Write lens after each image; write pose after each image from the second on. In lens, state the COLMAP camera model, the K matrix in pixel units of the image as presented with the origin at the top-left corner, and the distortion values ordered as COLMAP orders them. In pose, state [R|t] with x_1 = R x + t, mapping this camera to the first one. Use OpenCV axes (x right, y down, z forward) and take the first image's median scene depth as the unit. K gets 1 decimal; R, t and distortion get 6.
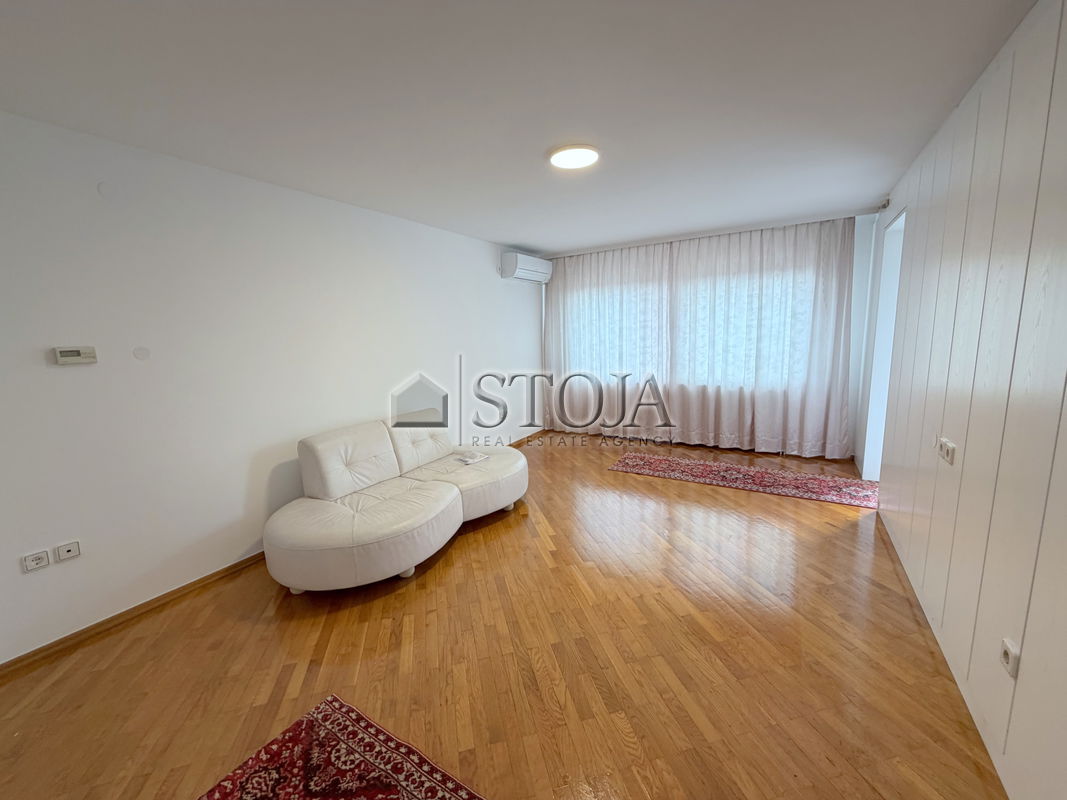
lens RADIAL K [[425.0, 0, 533.7], [0, 425.0, 403.0], [0, 0, 1]] dist [0.003190, 0.000869]
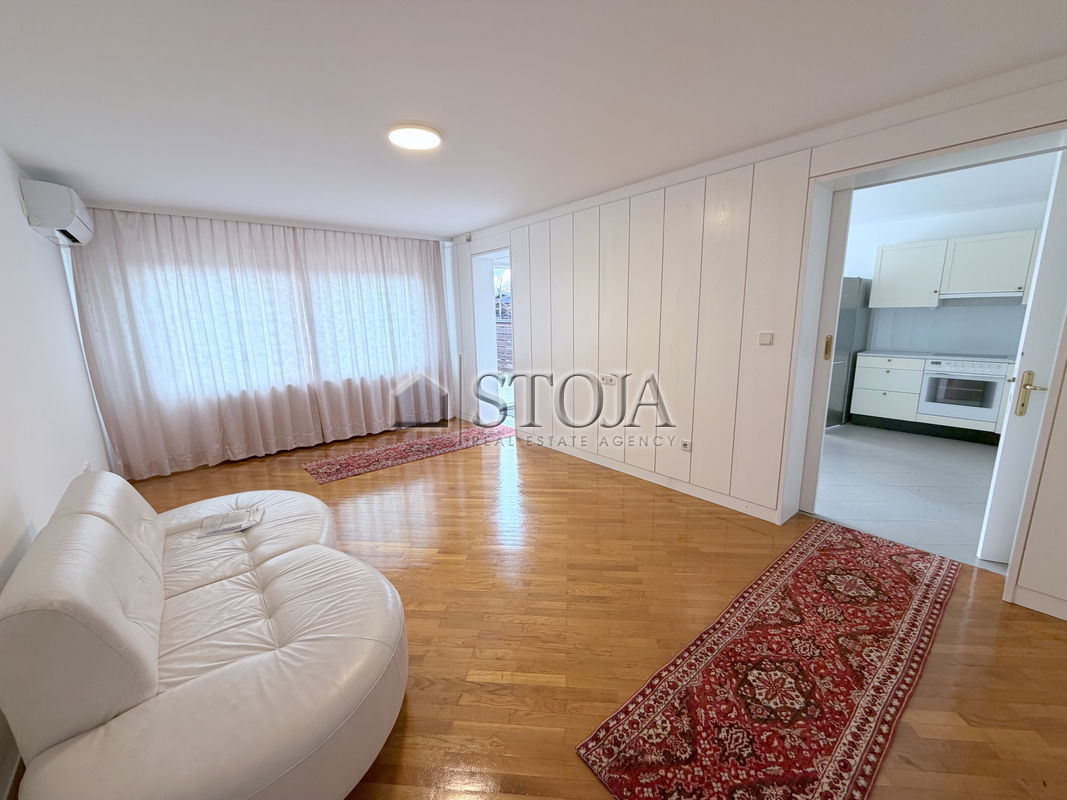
lens RADIAL K [[428.0, 0, 528.6], [0, 428.0, 397.9], [0, 0, 1]] dist [0.001832, -0.000023]
pose [[0.322456, -0.155617, 0.933705, -0.463754], [0.170849, 0.979762, 0.104291, -0.032611], [-0.931039, 0.125894, 0.342517, 0.284561]]
